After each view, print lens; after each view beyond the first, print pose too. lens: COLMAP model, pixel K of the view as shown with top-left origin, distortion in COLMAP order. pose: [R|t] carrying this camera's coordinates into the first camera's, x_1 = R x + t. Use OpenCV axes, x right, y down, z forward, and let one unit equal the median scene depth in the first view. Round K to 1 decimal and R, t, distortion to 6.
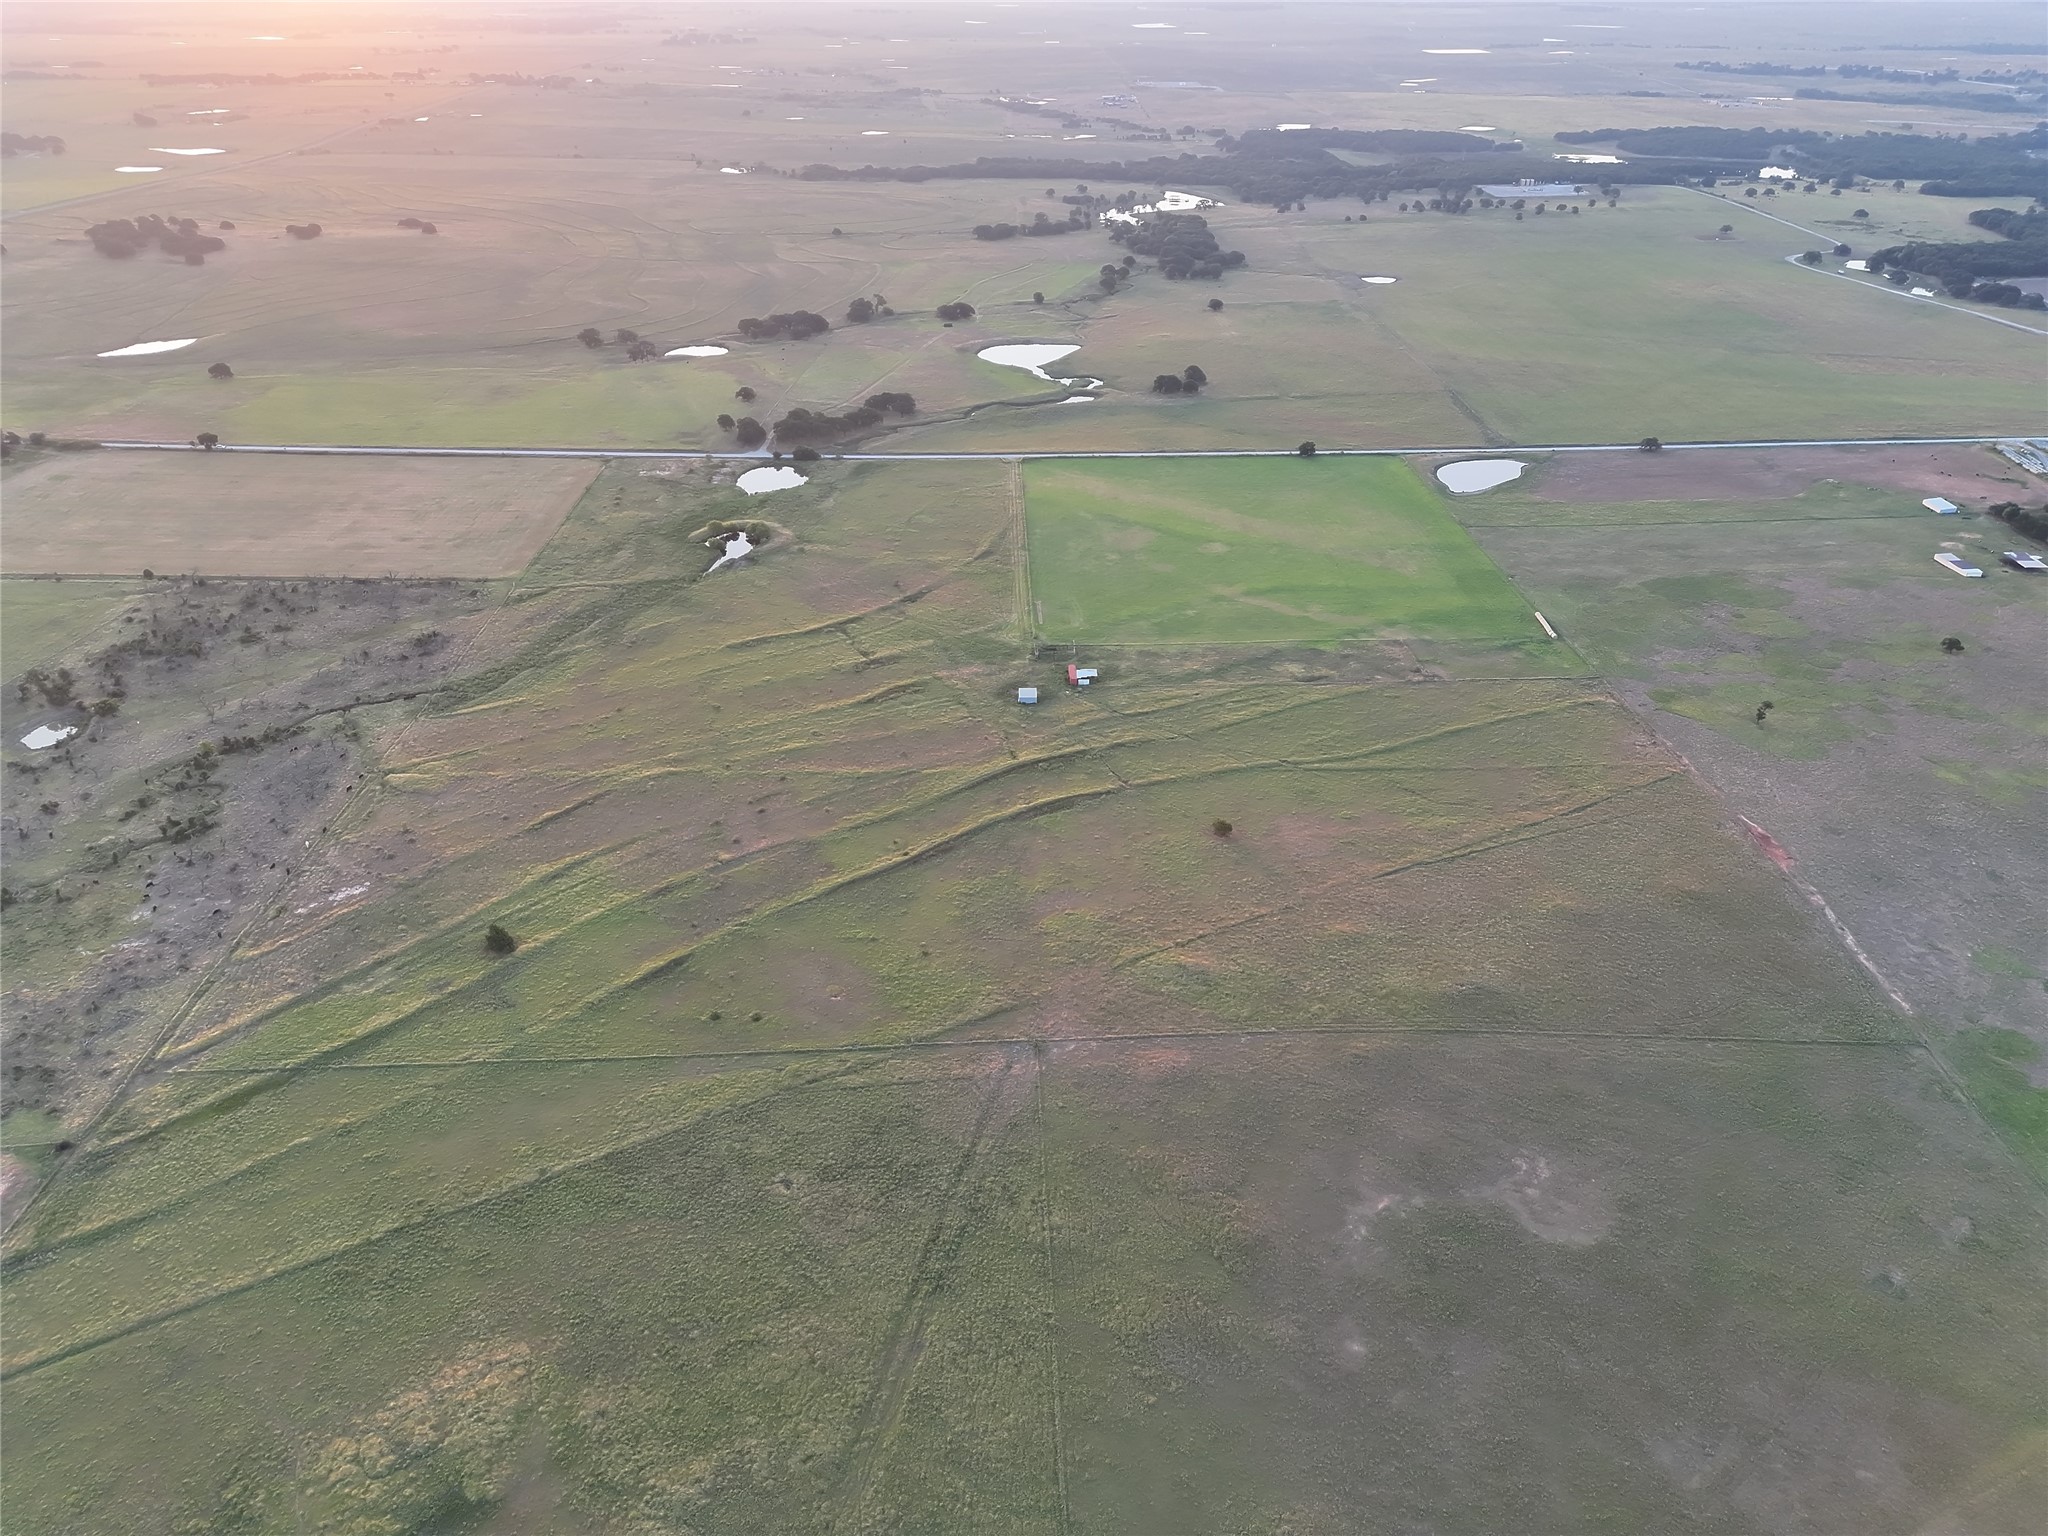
lens RADIAL K [[1427.7, 0, 1024.0], [0, 1427.7, 768.0], [0, 0, 1]] dist [0.084320, -0.083539]
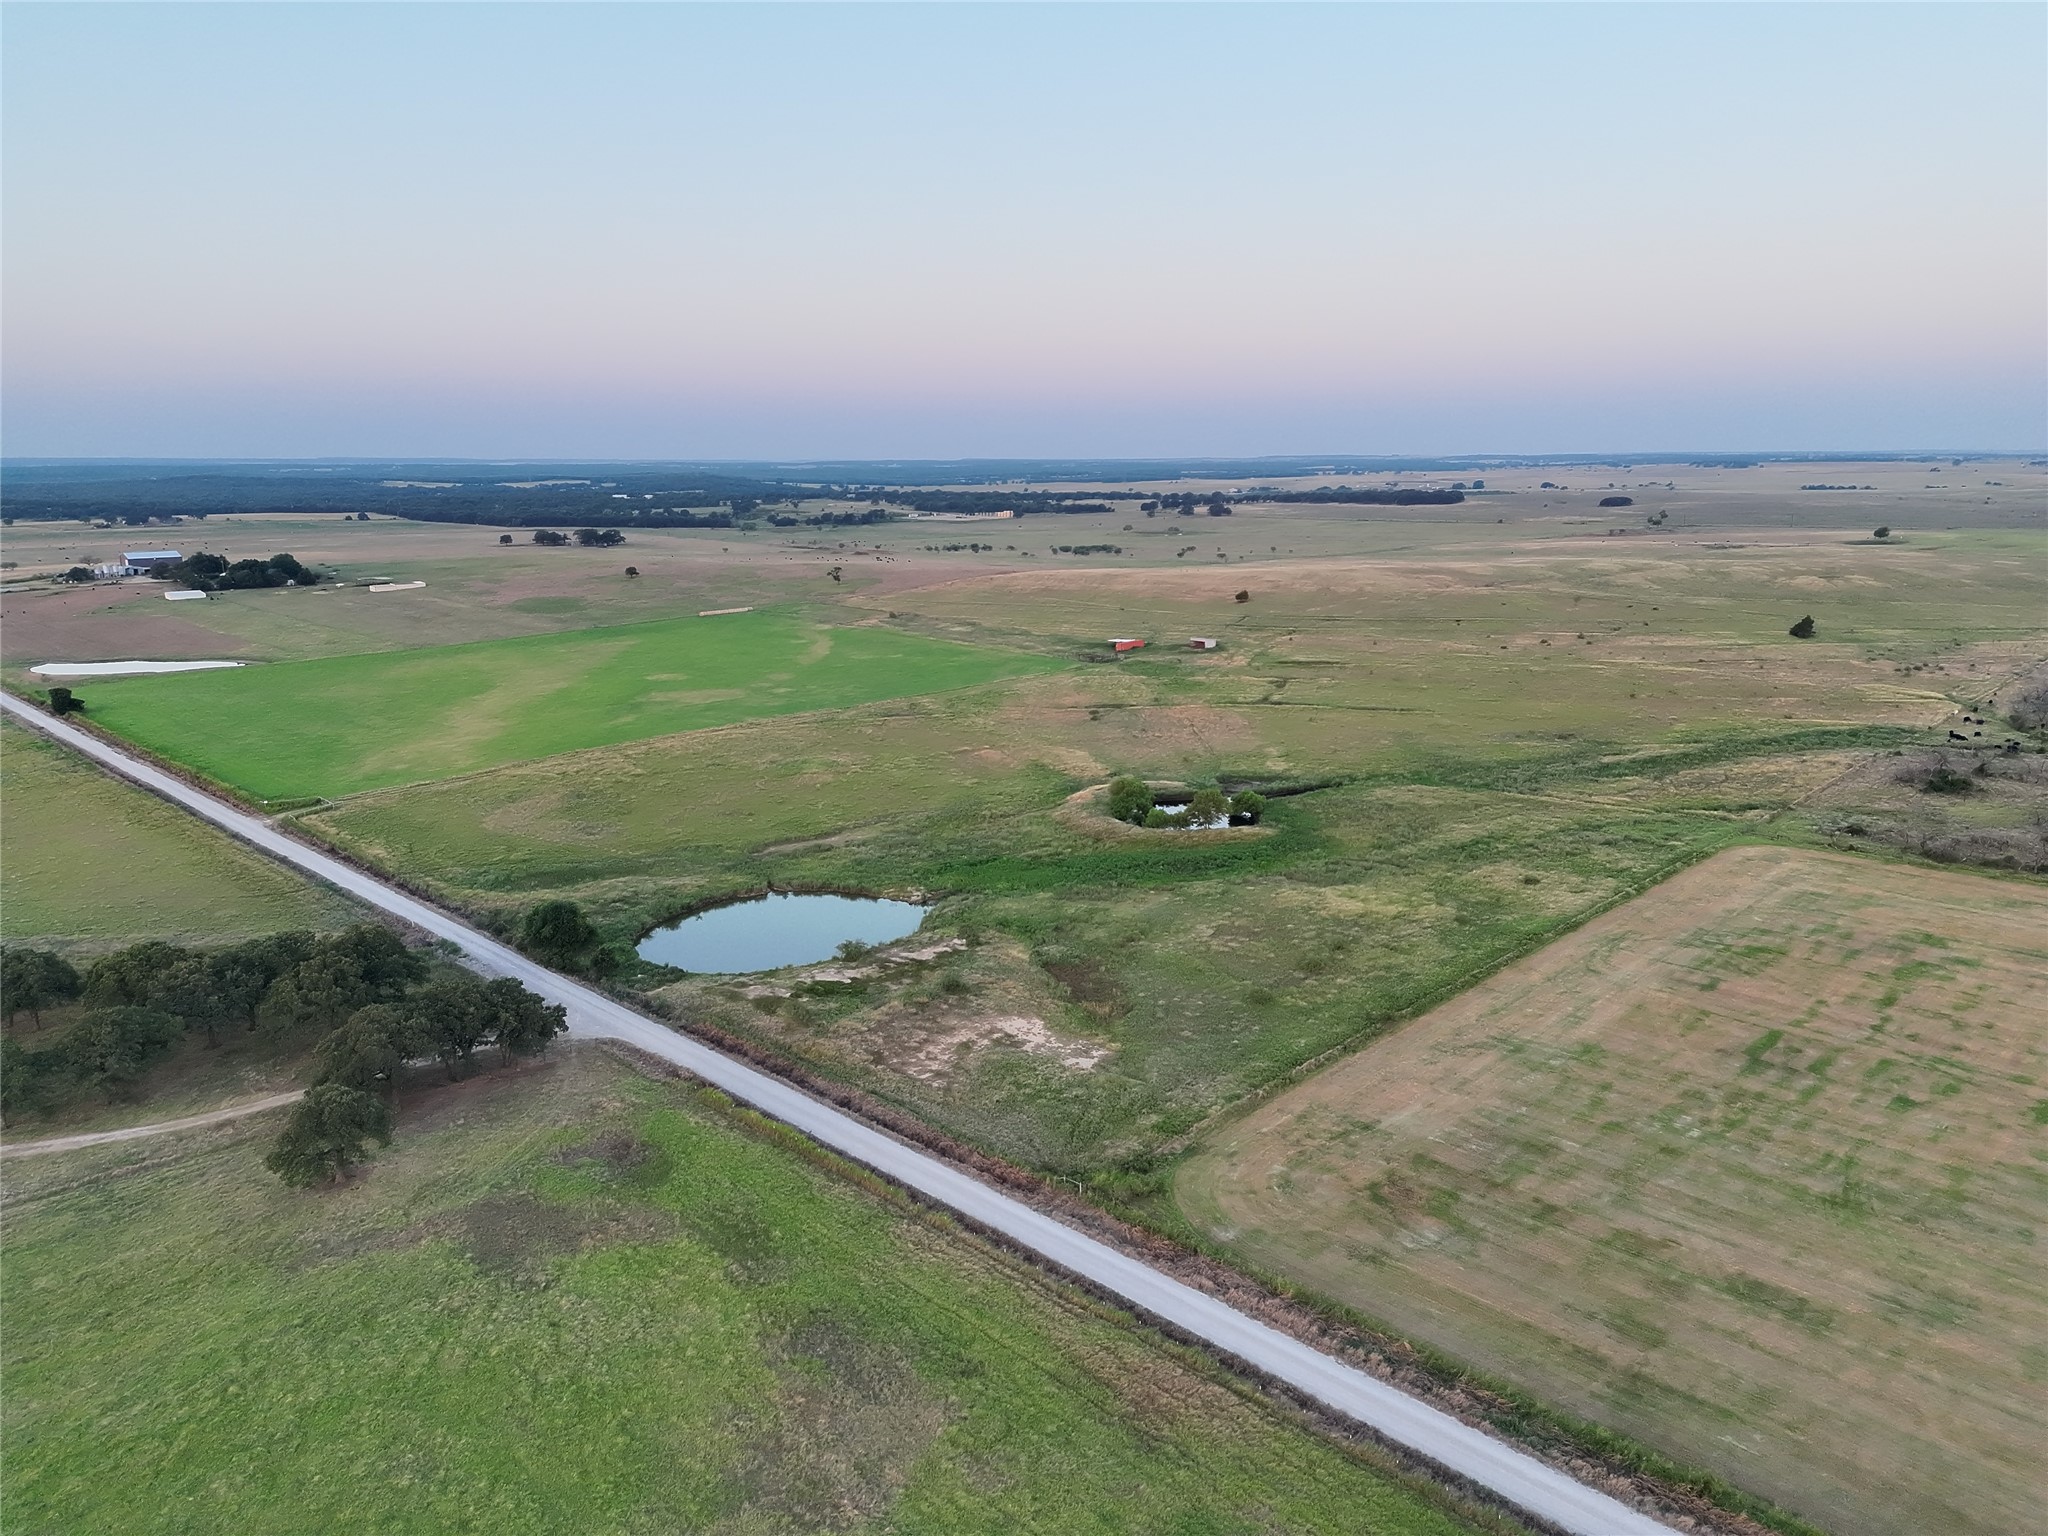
lens RADIAL K [[1427.7, 0, 1024.0], [0, 1427.7, 768.0], [0, 0, 1]] dist [0.084320, -0.083539]
pose [[-0.698751, -0.151393, 0.699162, -0.535046], [0.354991, 0.775141, 0.522627, -0.475022], [-0.621071, 0.613382, -0.487887, 1.426716]]
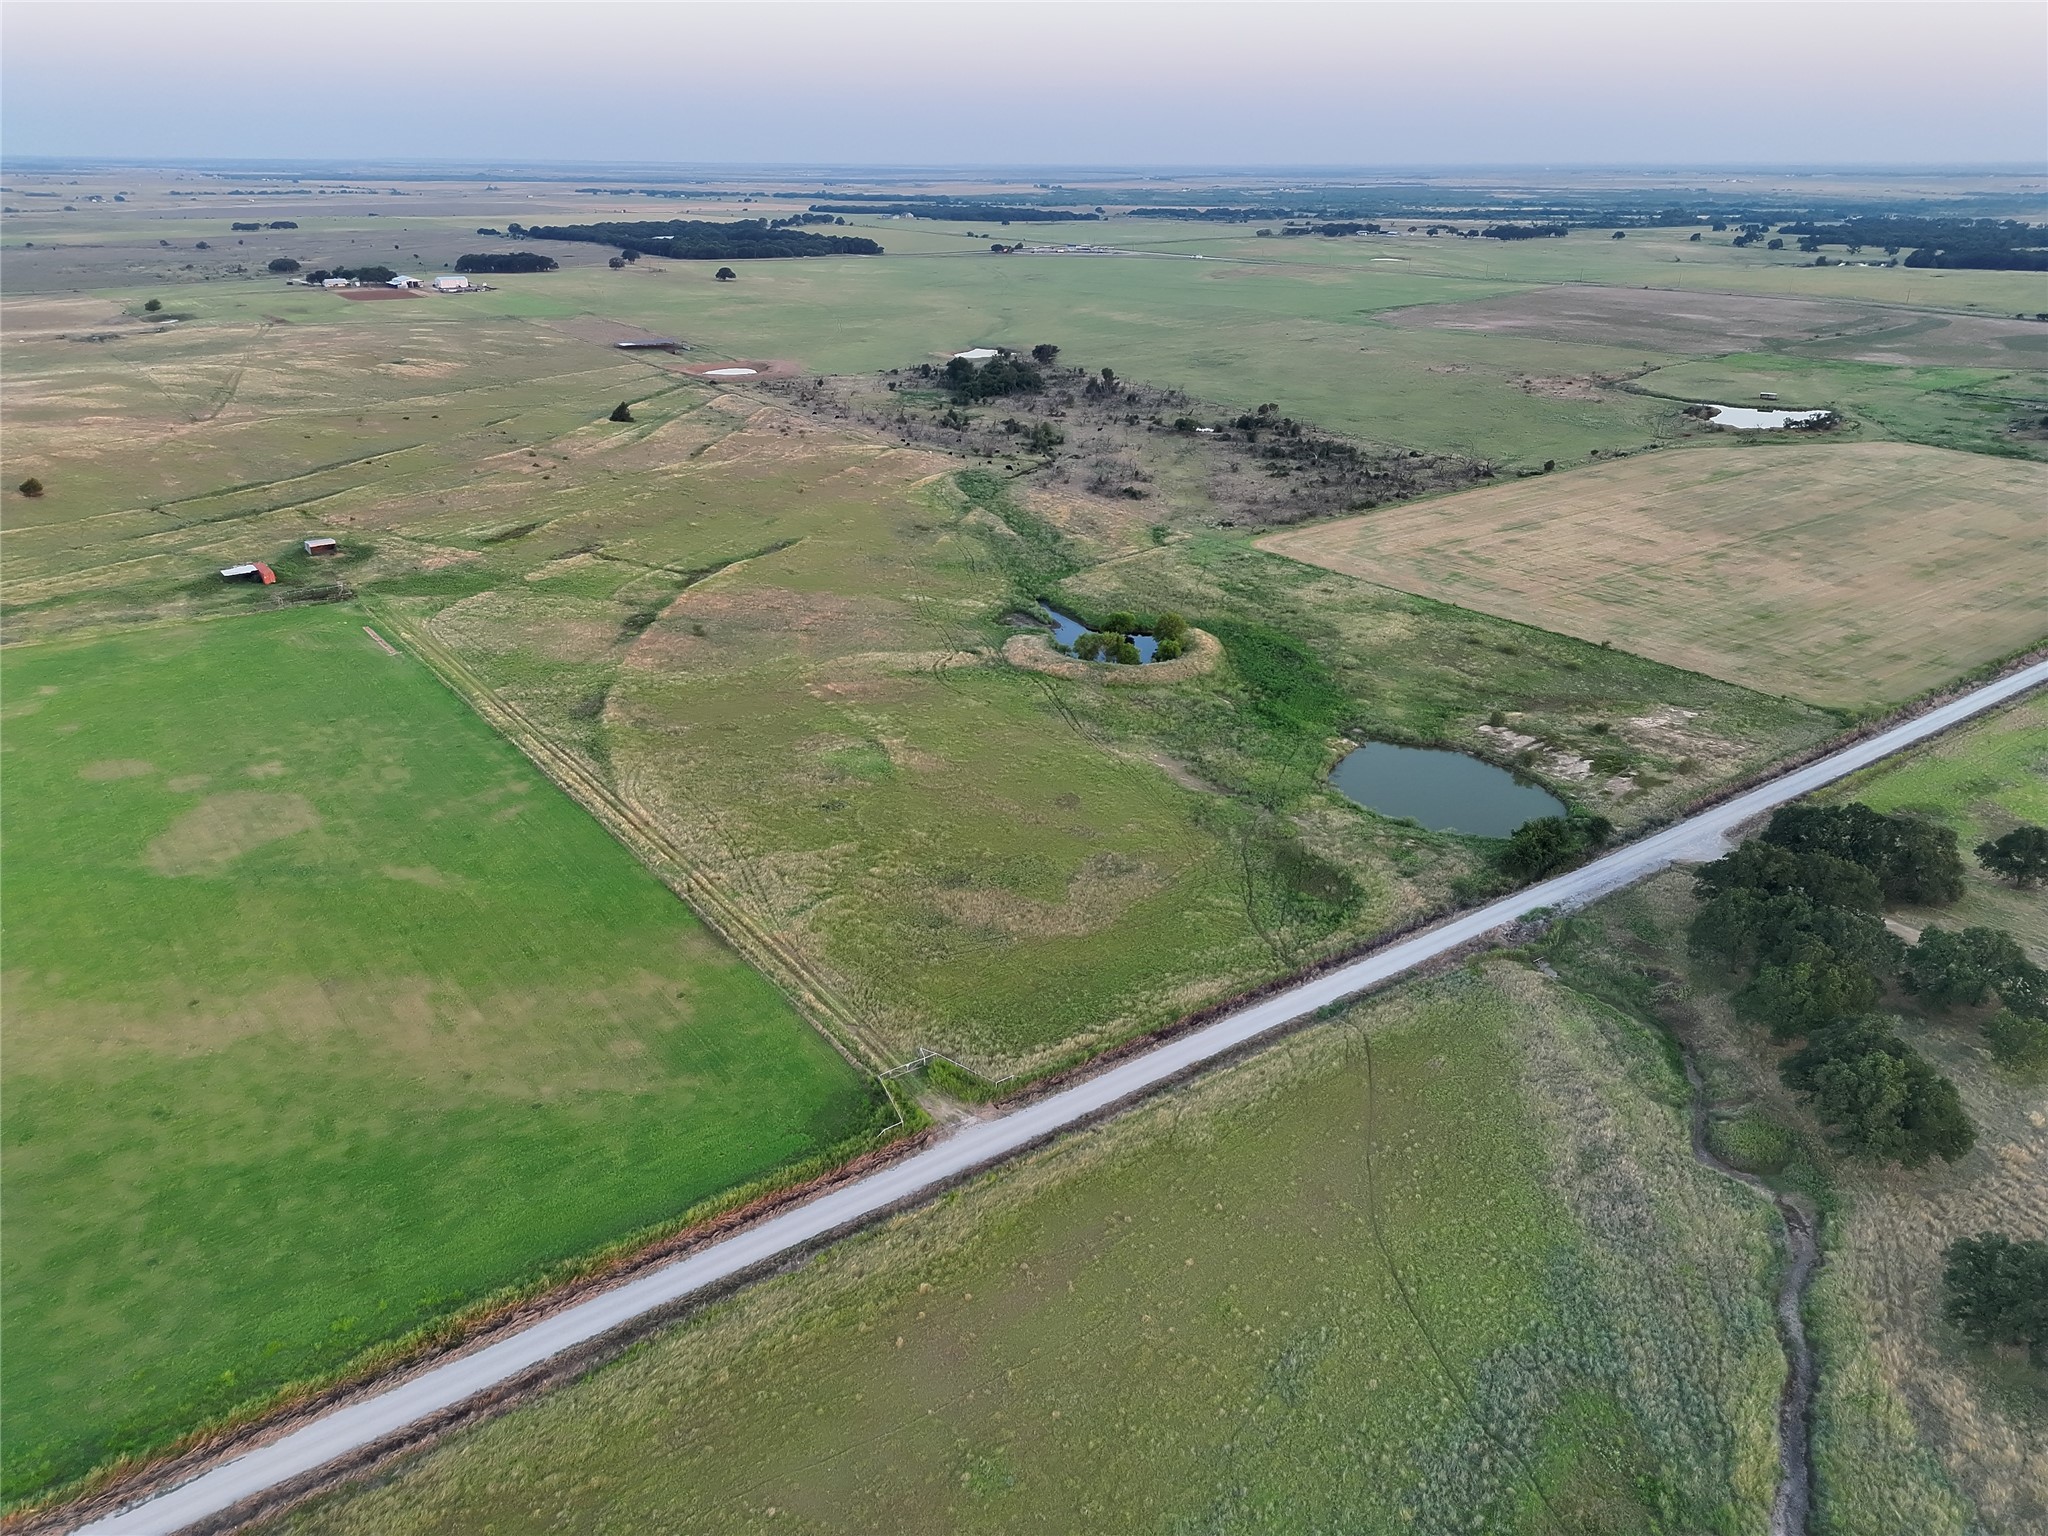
lens RADIAL K [[1427.7, 0, 1024.0], [0, 1427.7, 768.0], [0, 0, 1]] dist [0.084320, -0.083539]
pose [[-0.817190, 0.222085, -0.531864, 0.116332], [-0.286312, 0.644462, 0.709009, -0.550801], [0.500226, 0.731674, -0.463063, 1.444826]]
